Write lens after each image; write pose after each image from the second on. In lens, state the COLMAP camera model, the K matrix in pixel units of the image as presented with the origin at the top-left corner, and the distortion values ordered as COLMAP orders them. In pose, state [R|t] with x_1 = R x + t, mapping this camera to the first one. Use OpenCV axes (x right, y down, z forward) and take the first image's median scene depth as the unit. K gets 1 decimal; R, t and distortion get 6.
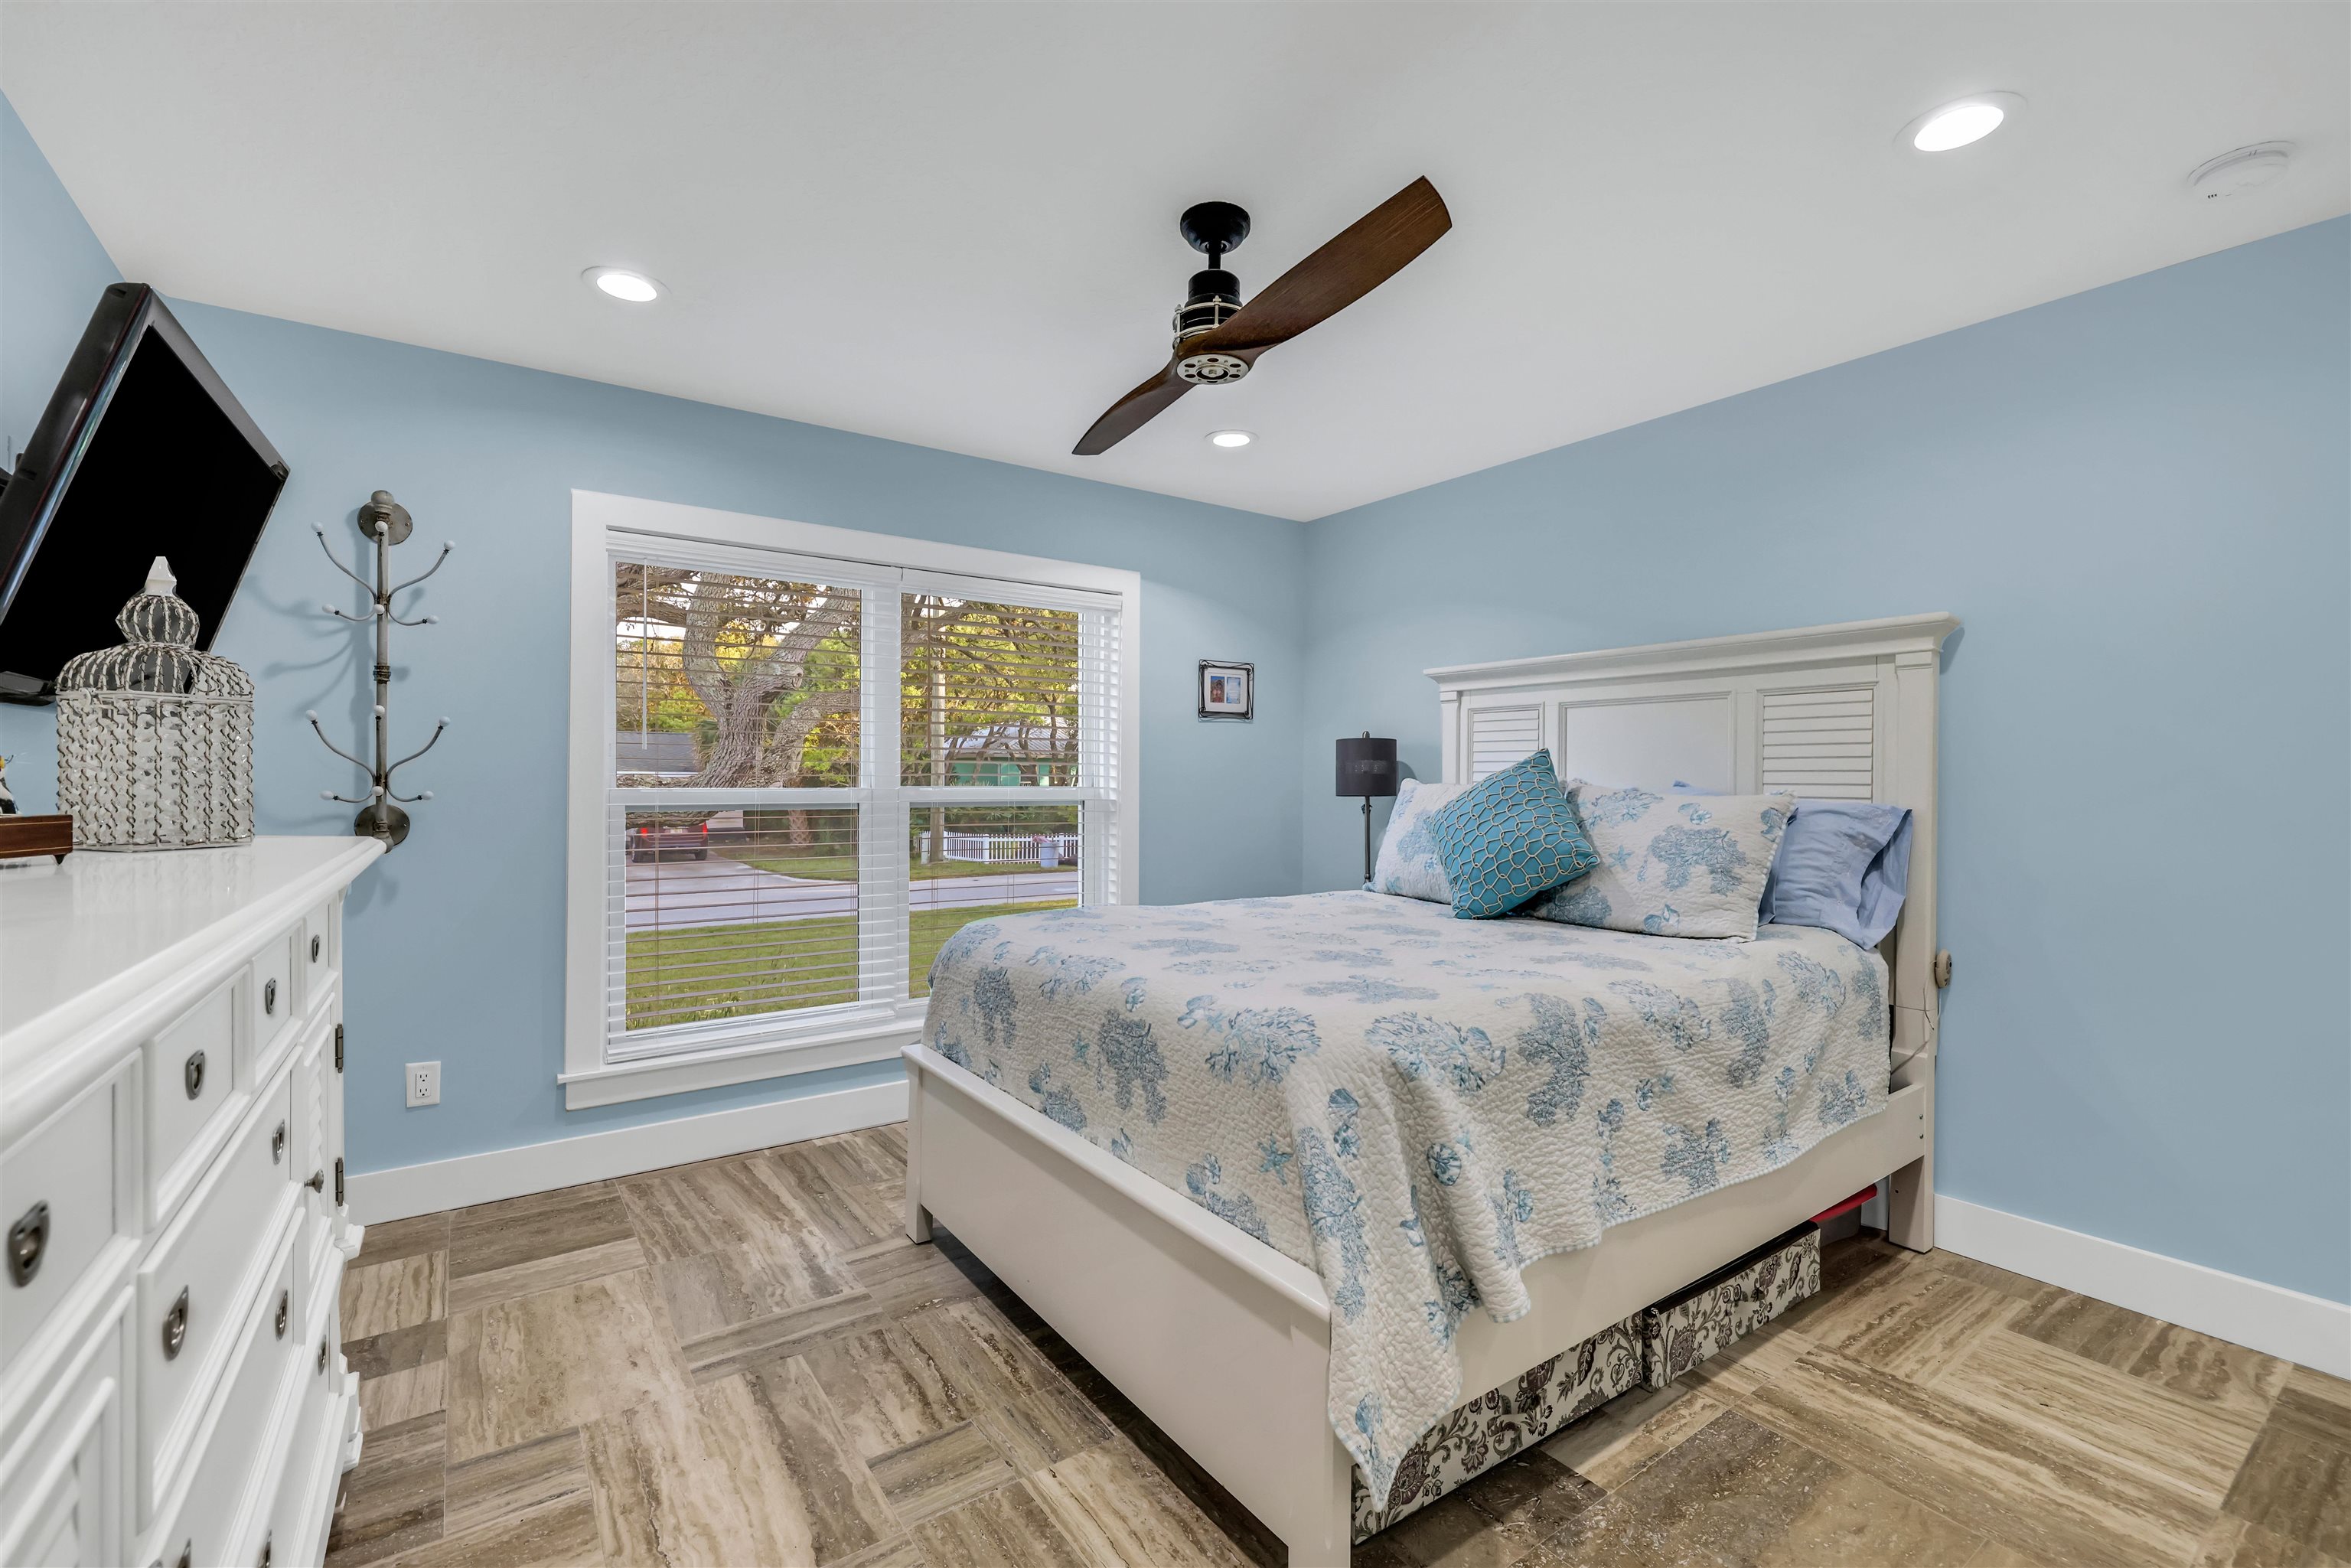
lens RADIAL K [[989.6, 0, 1175.1], [0, 989.6, 796.4], [0, 0, 1]] dist [-0.000758, 0.000312]
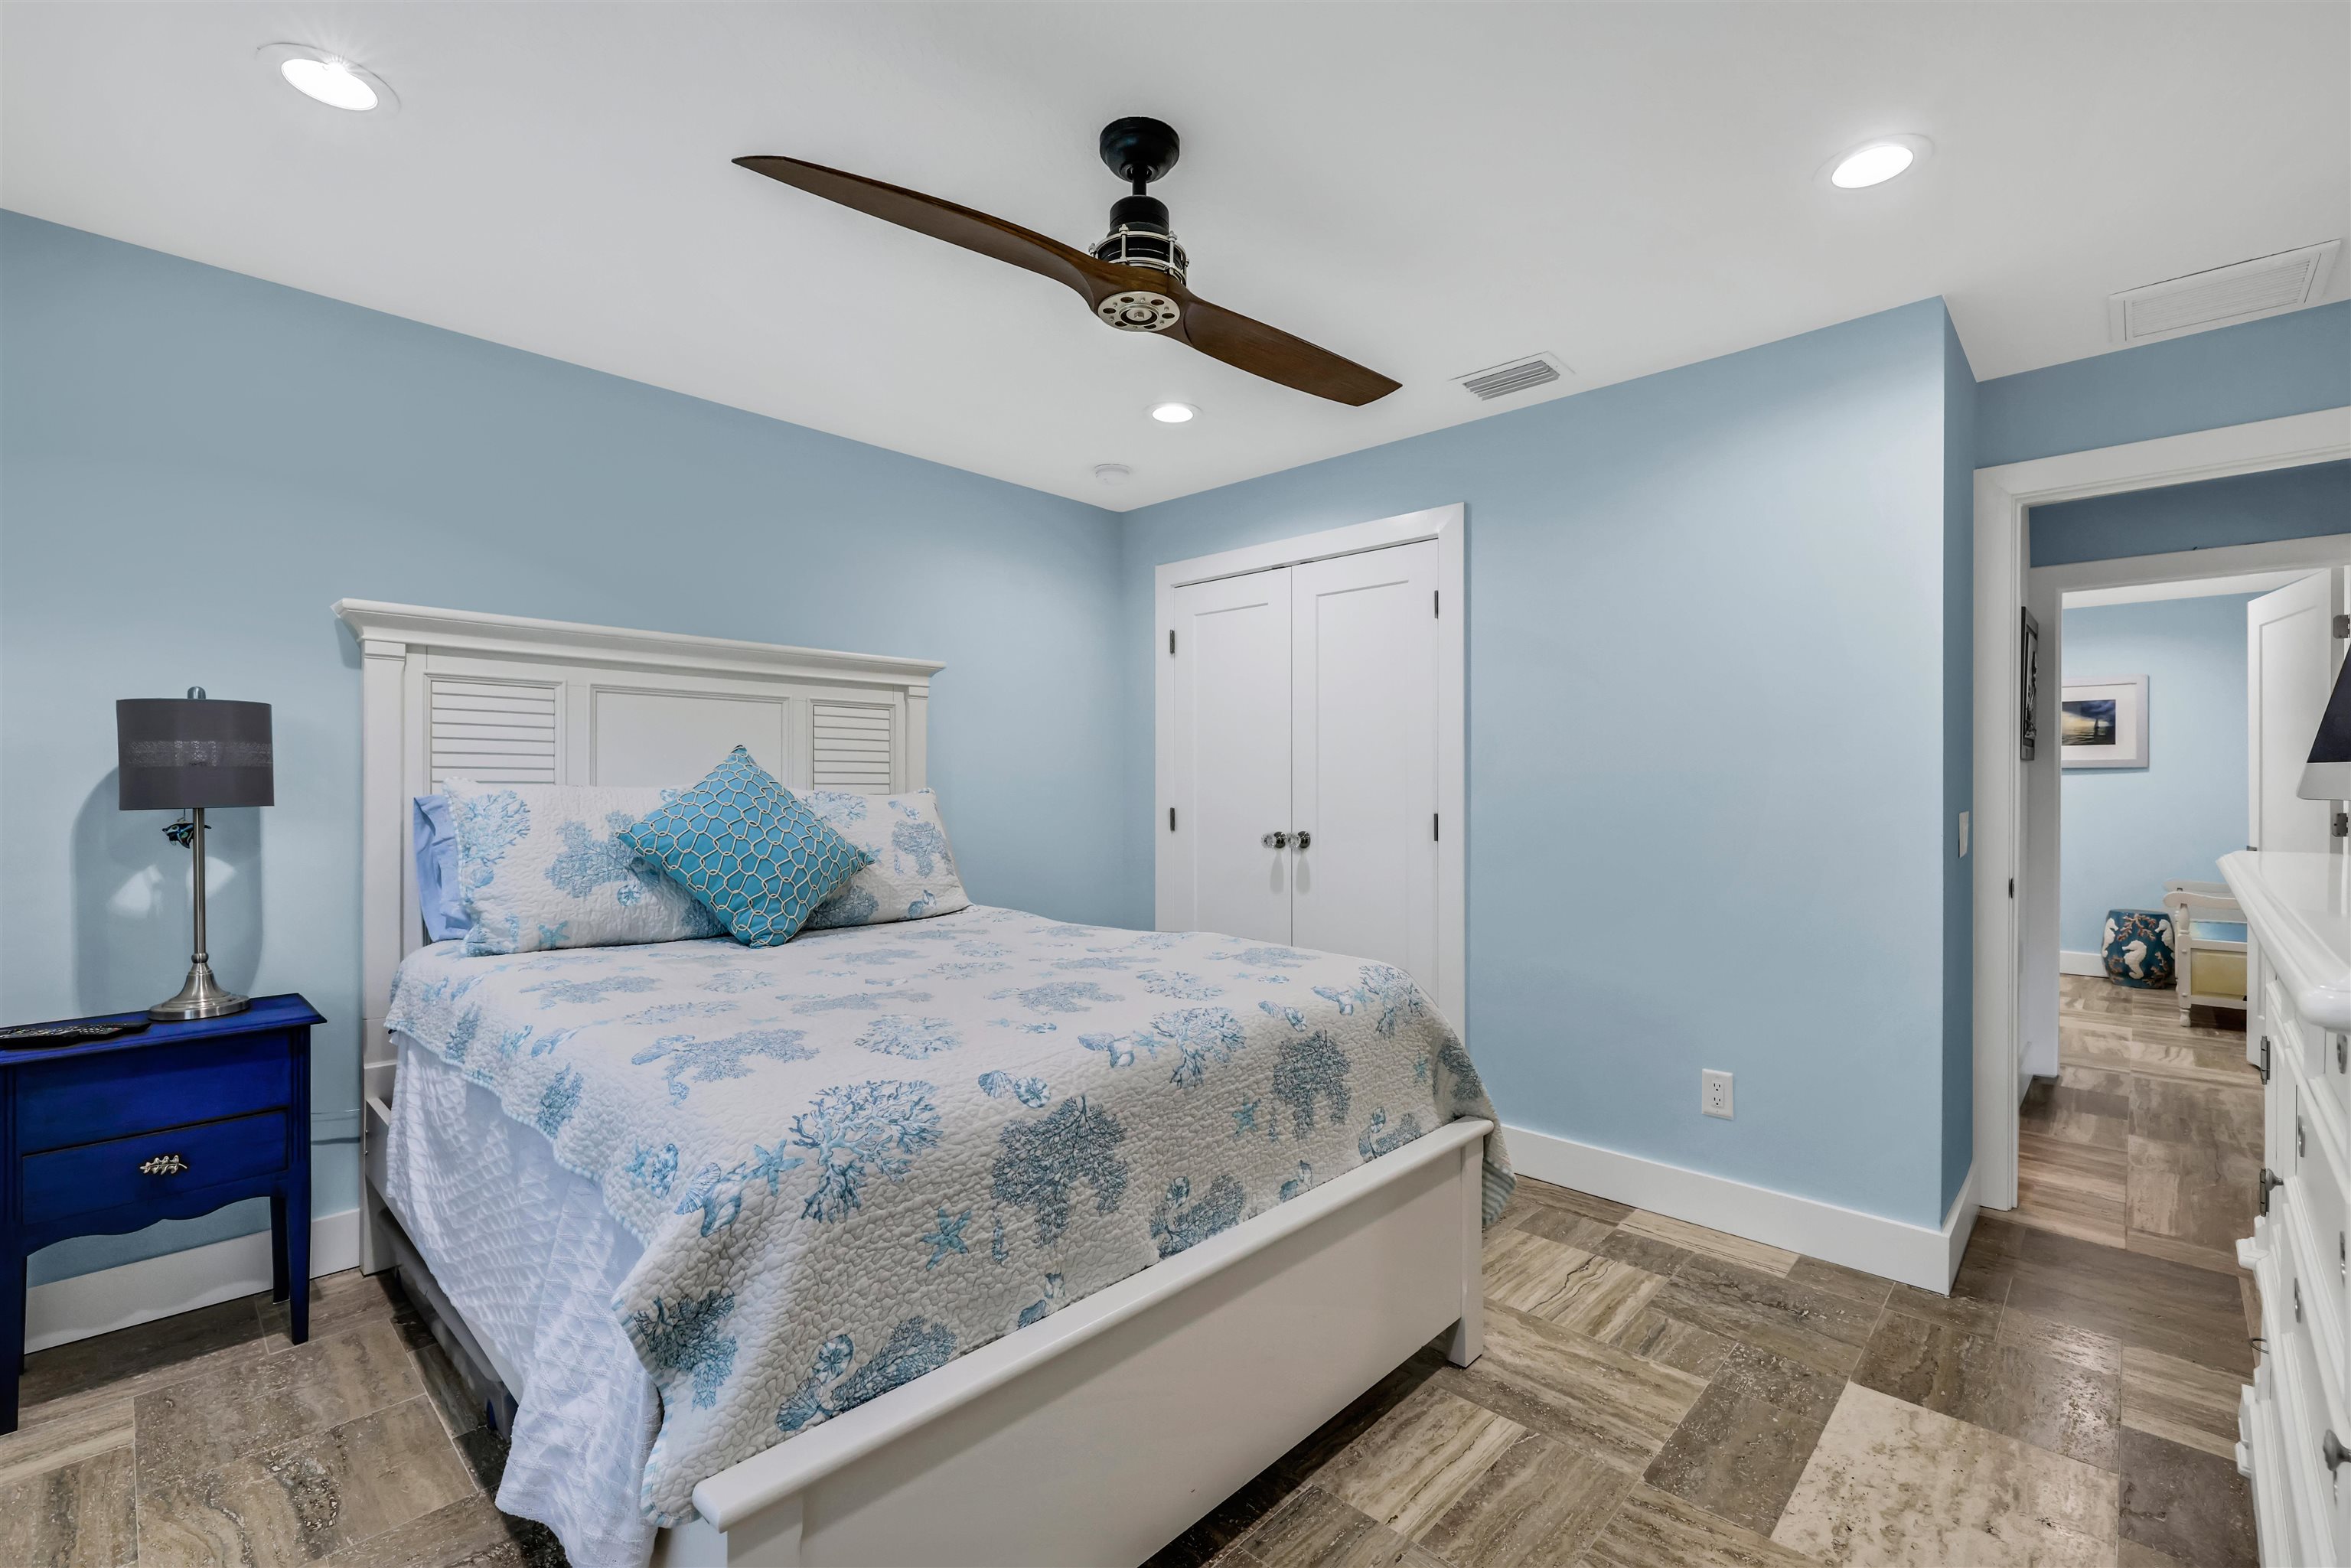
lens RADIAL K [[989.6, 0, 1175.1], [0, 989.6, 796.4], [0, 0, 1]] dist [-0.000758, 0.000312]
pose [[-0.169409, -0.017643, 0.985388, -0.835593], [0.010218, 0.999755, 0.019657, -0.022777], [-0.985493, 0.013398, -0.169188, 1.123568]]
